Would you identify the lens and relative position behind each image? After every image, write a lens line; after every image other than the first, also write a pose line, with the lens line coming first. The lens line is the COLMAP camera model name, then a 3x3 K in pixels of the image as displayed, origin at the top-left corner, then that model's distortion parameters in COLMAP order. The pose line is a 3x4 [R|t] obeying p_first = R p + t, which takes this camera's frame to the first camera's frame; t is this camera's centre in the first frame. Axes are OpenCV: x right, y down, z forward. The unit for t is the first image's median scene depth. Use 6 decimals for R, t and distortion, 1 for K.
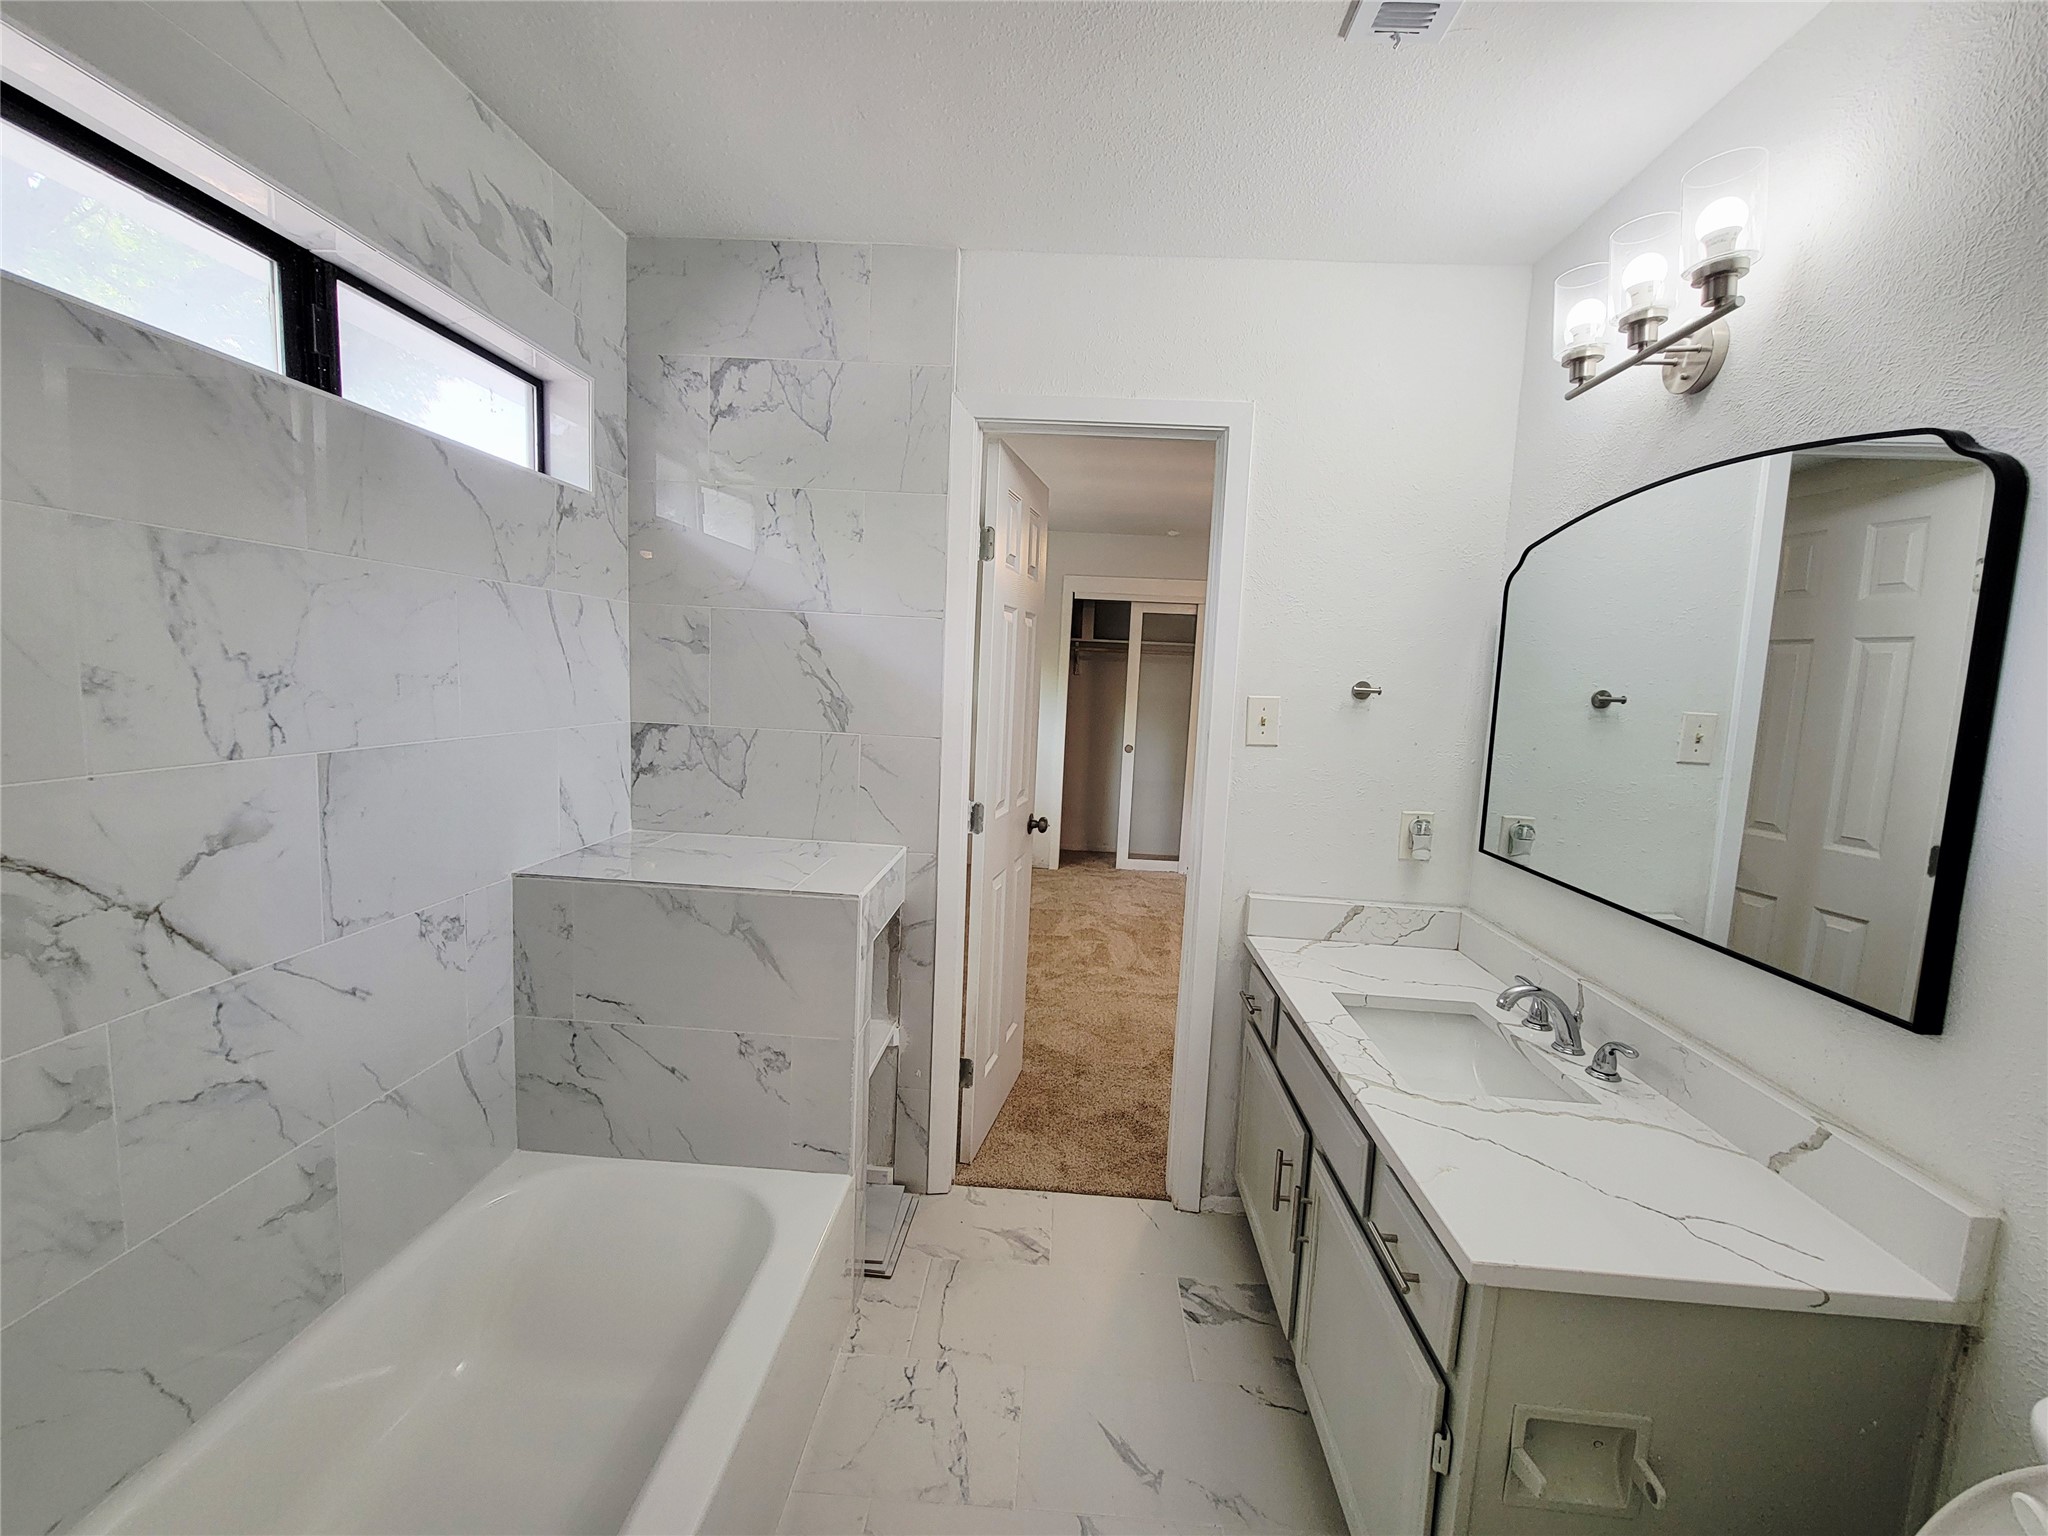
lens RADIAL K [[836.6, 0, 1035.0], [0, 836.6, 773.0], [0, 0, 1]] dist [-0.000003, -0.000672]
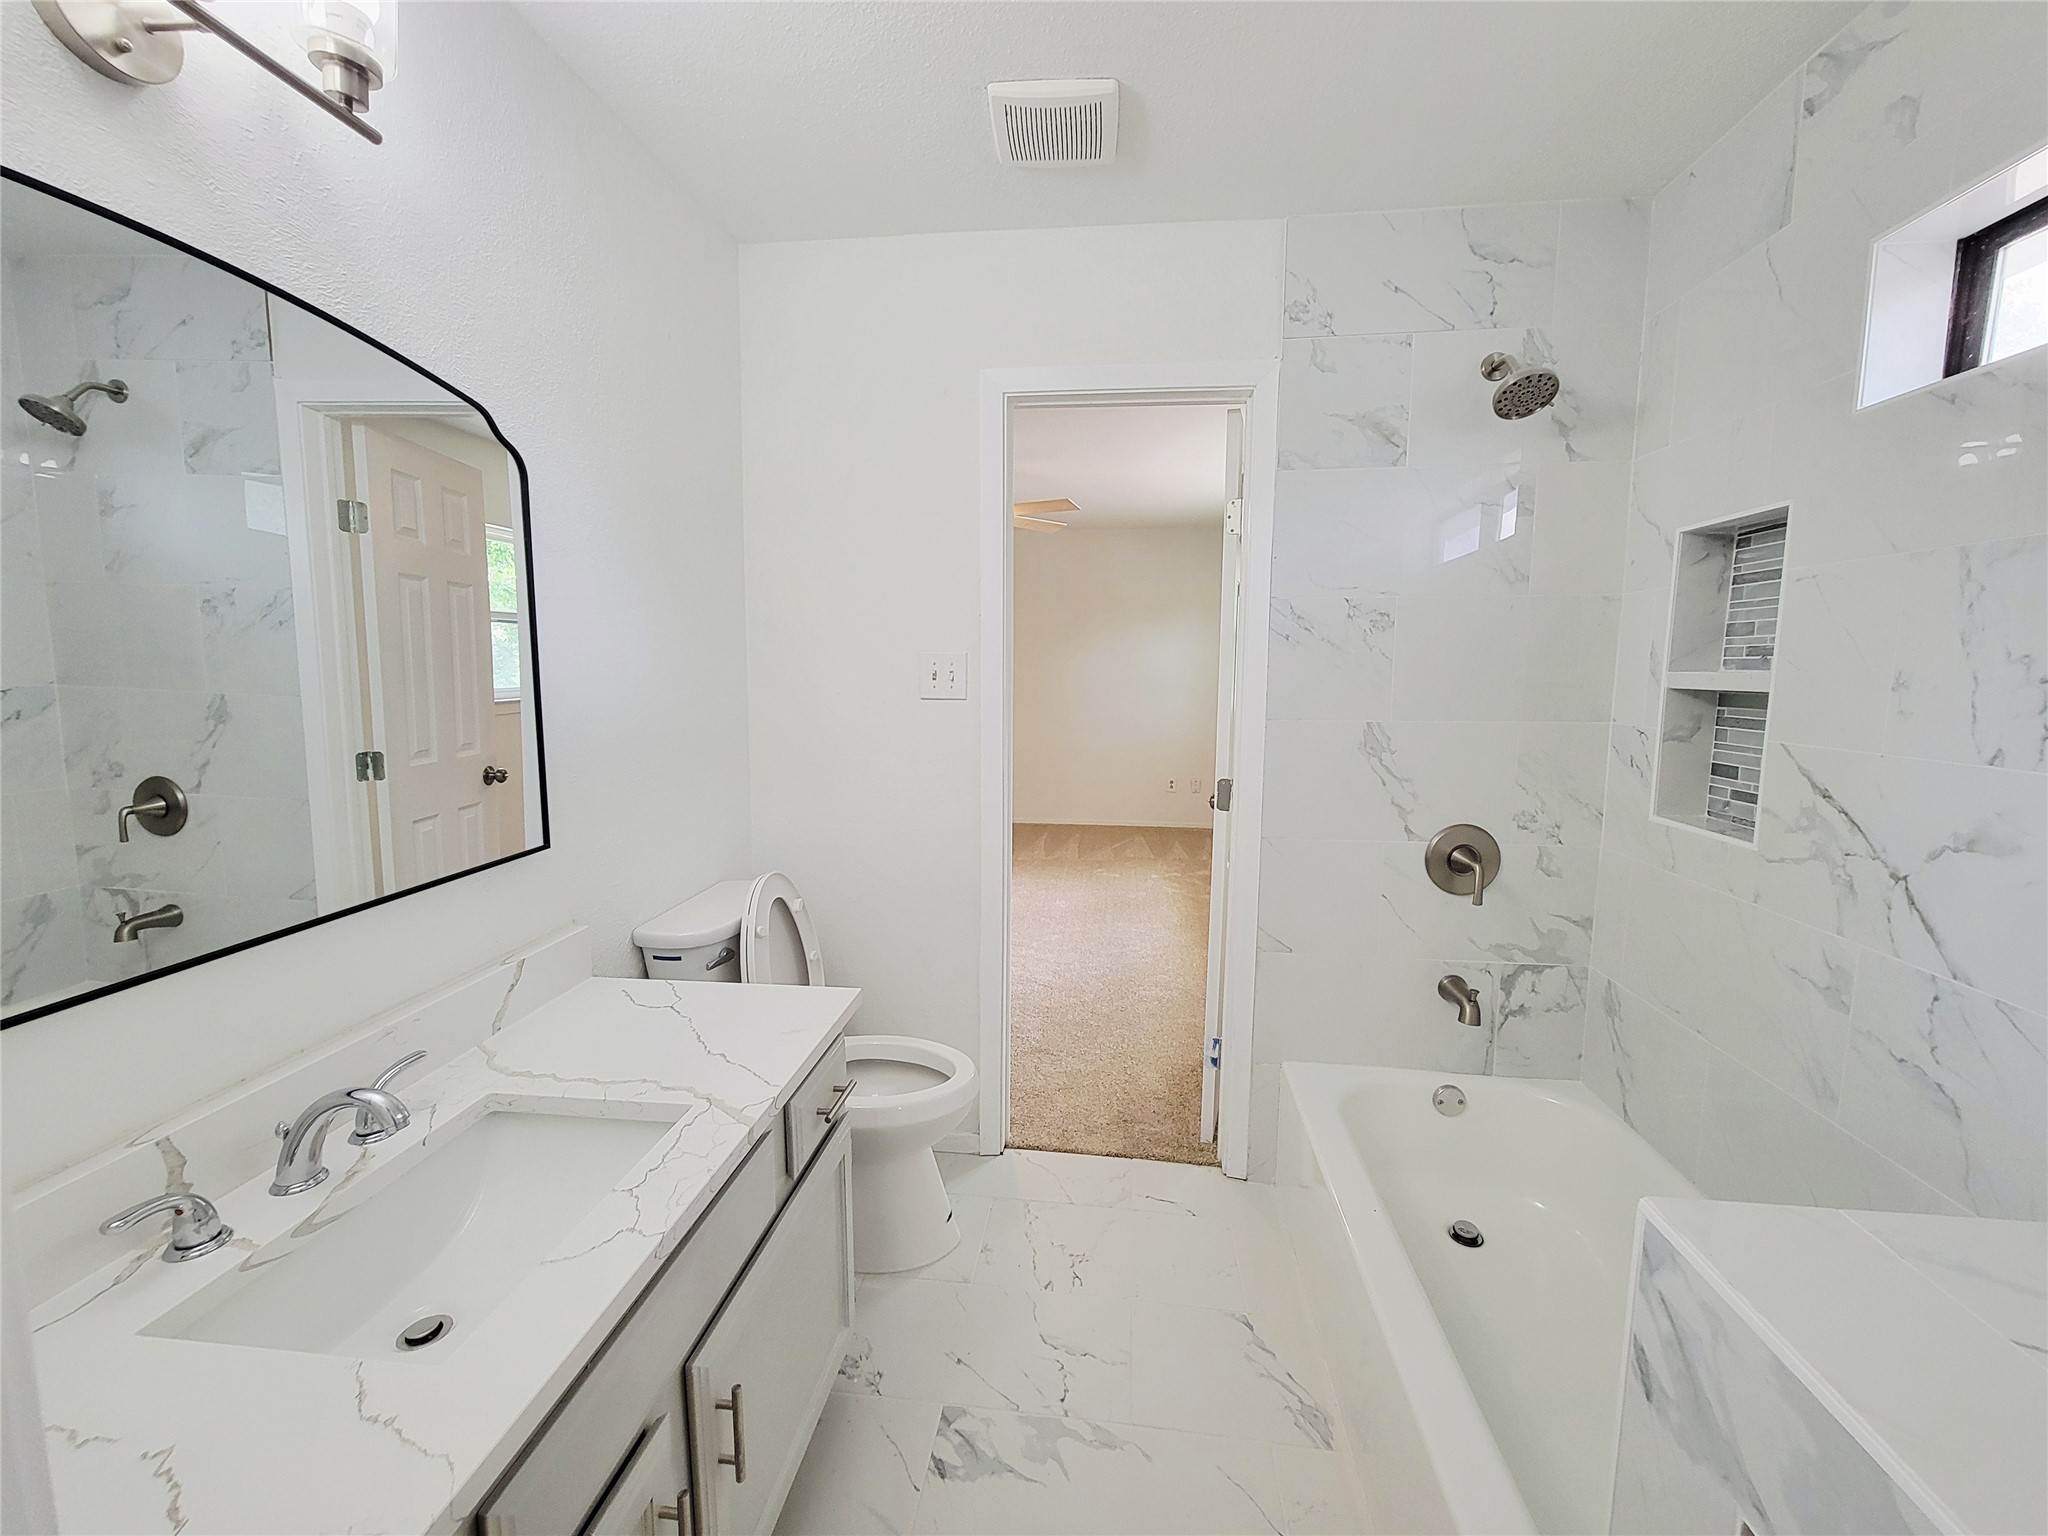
lens RADIAL K [[836.6, 0, 1021.5], [0, 836.6, 774.8], [0, 0, 1]] dist [-0.000003, -0.000672]
pose [[-0.995641, -0.062816, 0.068944, 0.074873], [-0.043401, 0.966319, 0.253662, -0.151392], [-0.082556, 0.249564, -0.964833, 1.513457]]
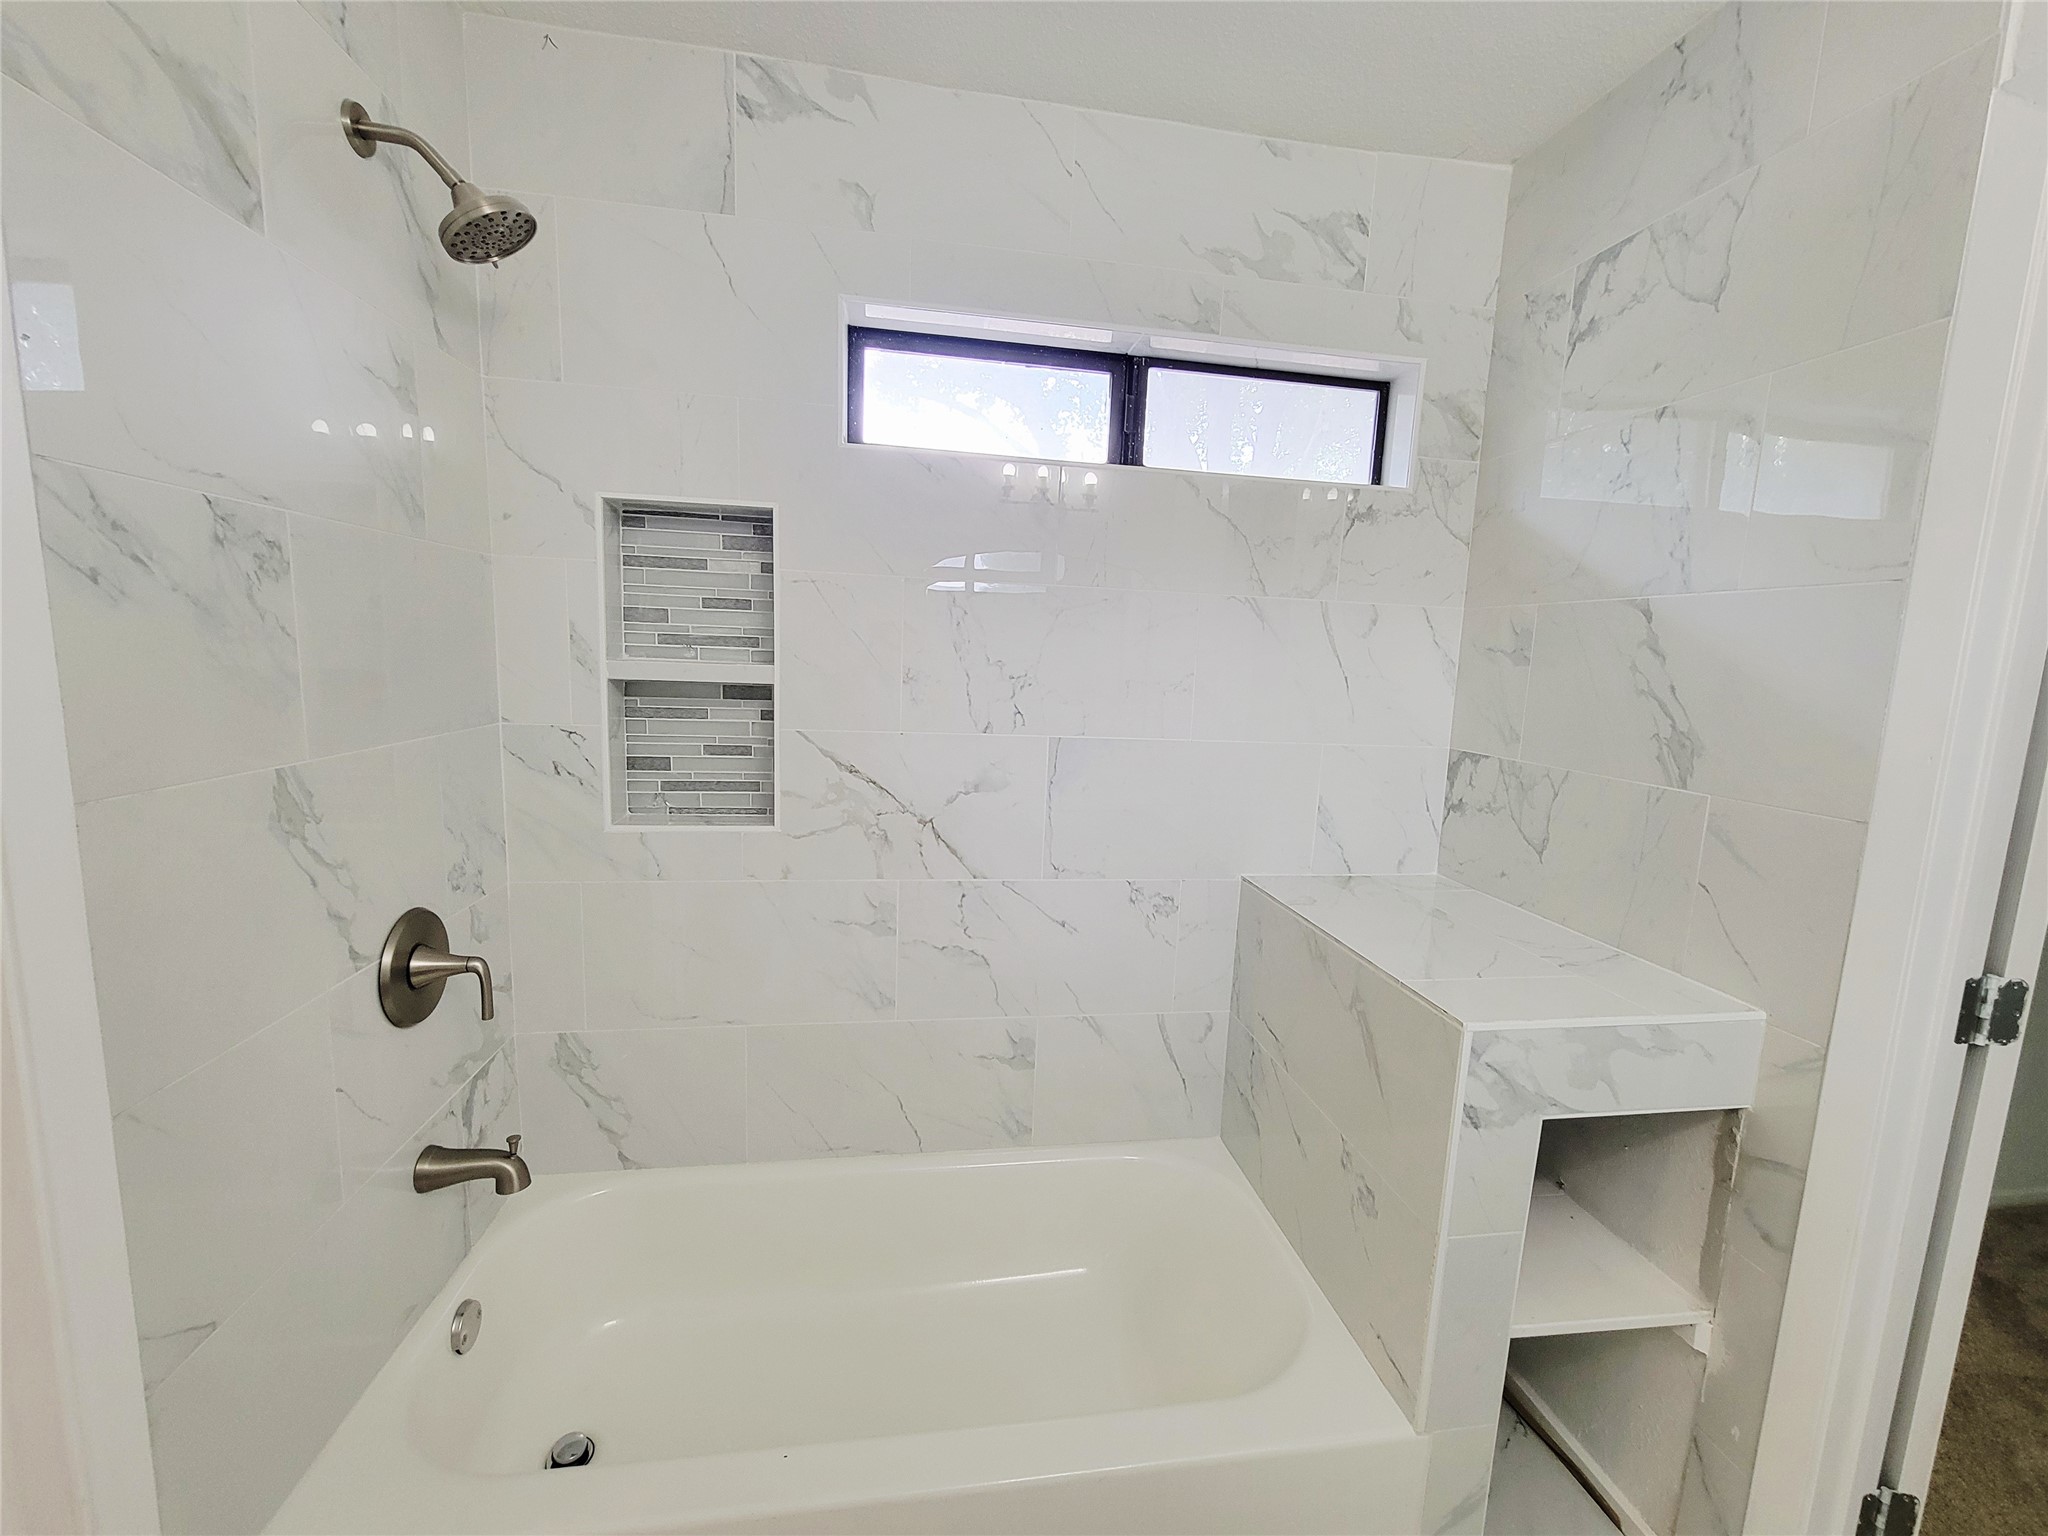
lens RADIAL K [[836.6, 0, 1025.9], [0, 836.6, 772.4], [0, 0, 1]] dist [-0.000003, -0.000672]
pose [[0.205663, 0.096306, -0.973873, 0.365245], [-0.148237, 0.986729, 0.066272, -0.041515], [0.967331, 0.130734, 0.217209, 0.563481]]
